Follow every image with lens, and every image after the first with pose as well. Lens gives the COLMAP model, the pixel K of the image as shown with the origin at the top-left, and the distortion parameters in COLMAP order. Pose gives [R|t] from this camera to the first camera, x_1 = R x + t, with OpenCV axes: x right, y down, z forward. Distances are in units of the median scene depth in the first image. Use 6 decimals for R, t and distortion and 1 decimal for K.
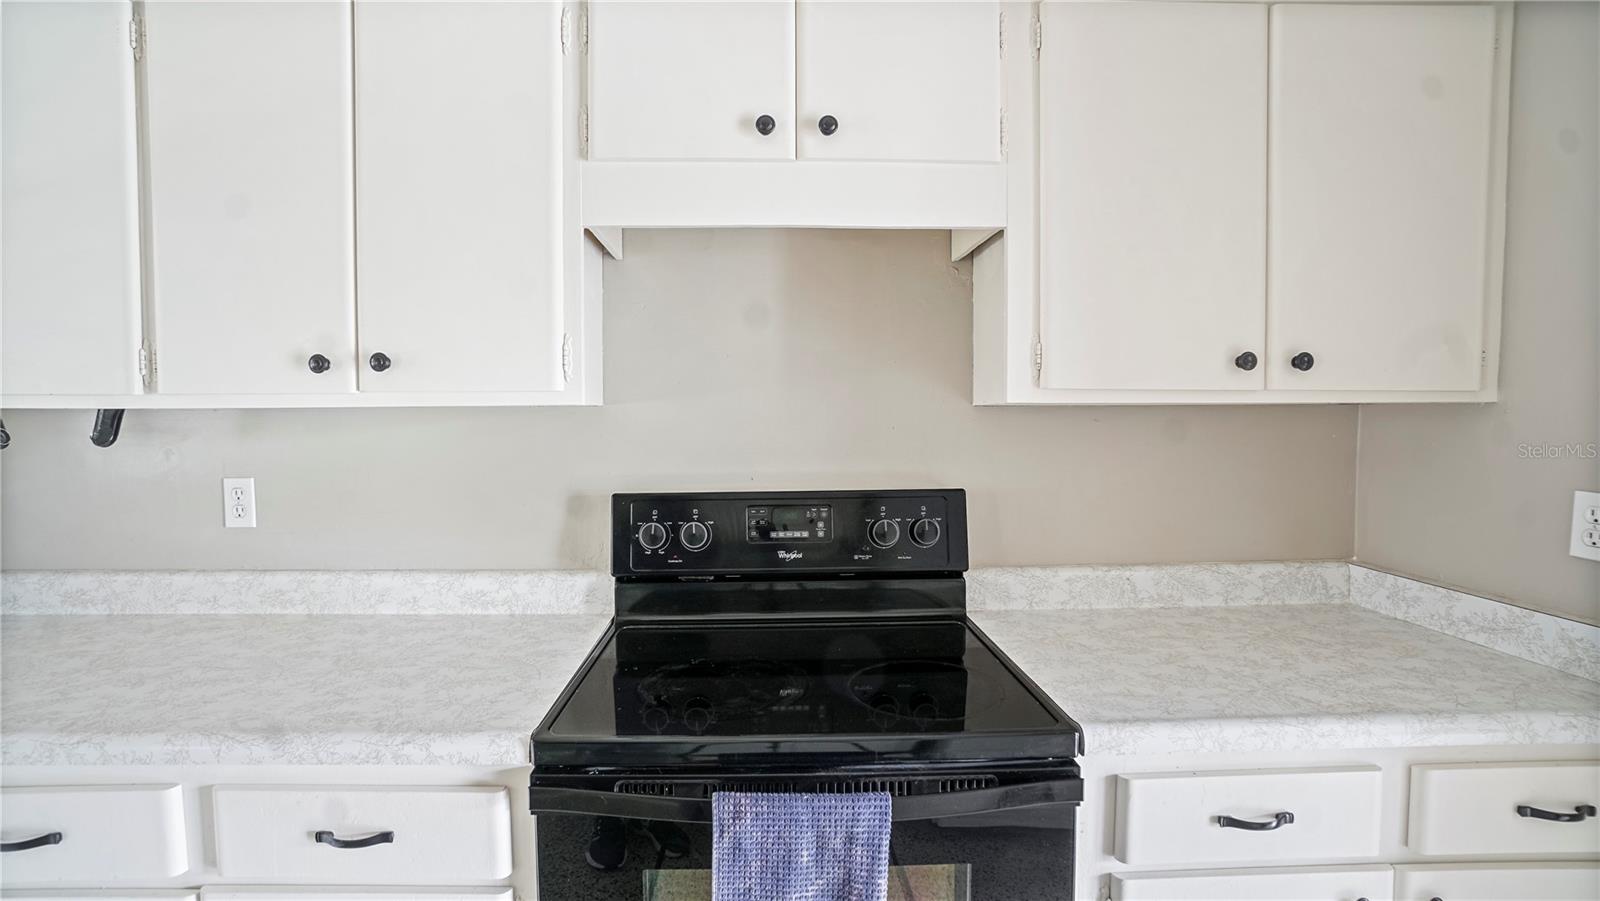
lens RADIAL K [[712.4, 0, 772.0], [0, 712.4, 443.0], [0, 0, 1]] dist [-0.060774, 0.021393]
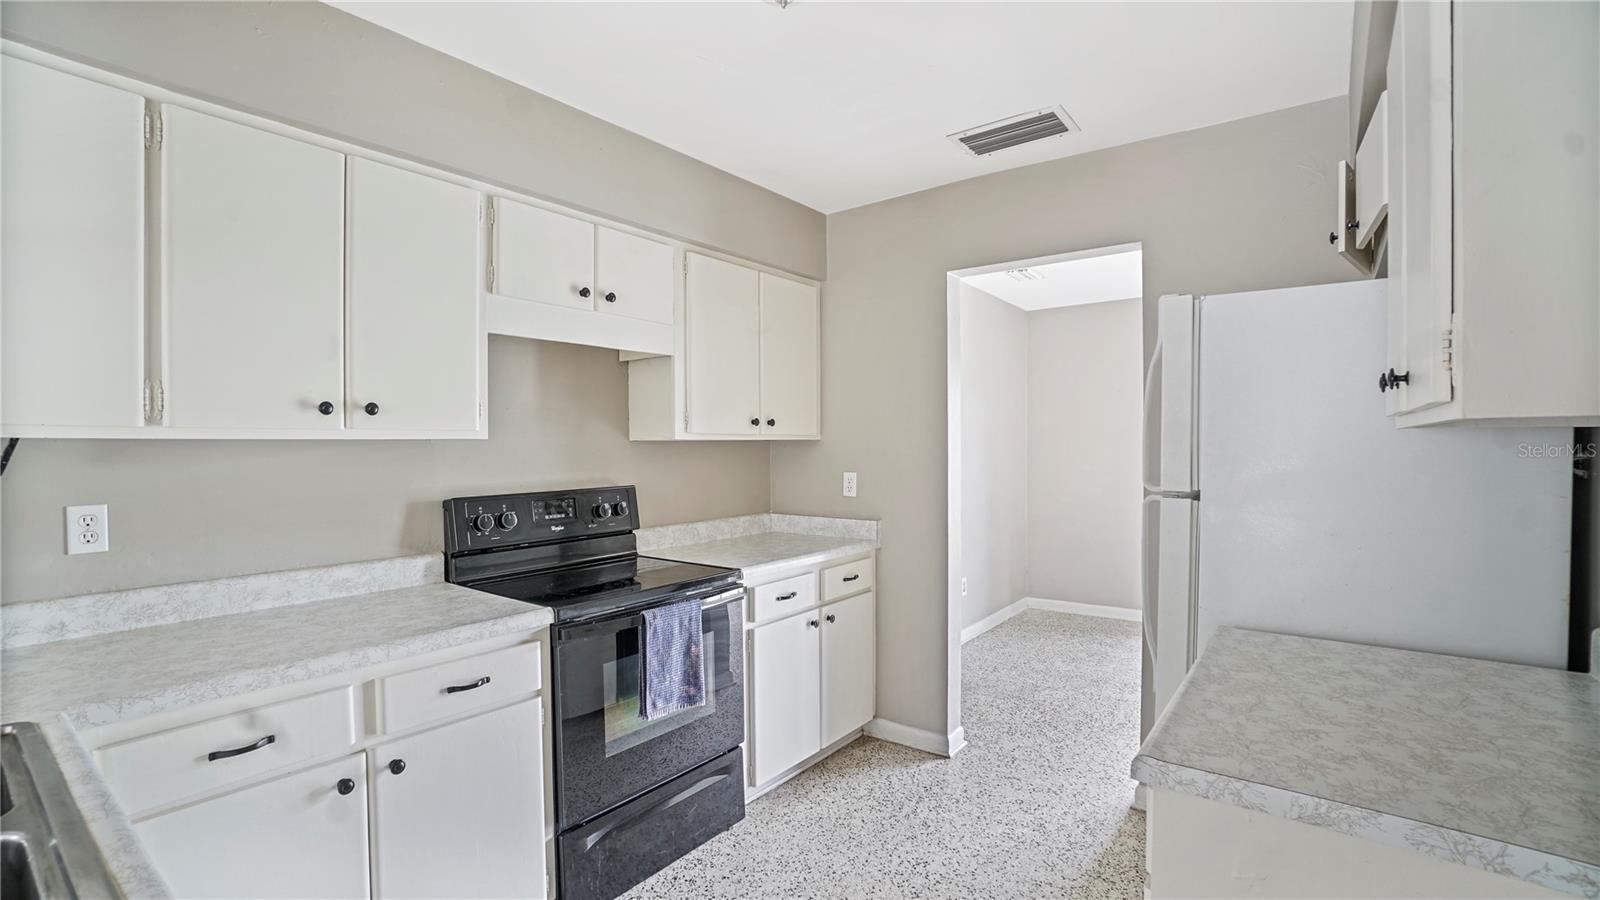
lens RADIAL K [[712.4, 0, 772.0], [0, 712.4, 442.5], [0, 0, 1]] dist [-0.060774, 0.021393]
pose [[0.639792, 0.002665, 0.768544, -0.950167], [0.036681, 0.998749, -0.033999, 0.029729], [-0.767673, 0.049943, 0.638893, -0.485080]]
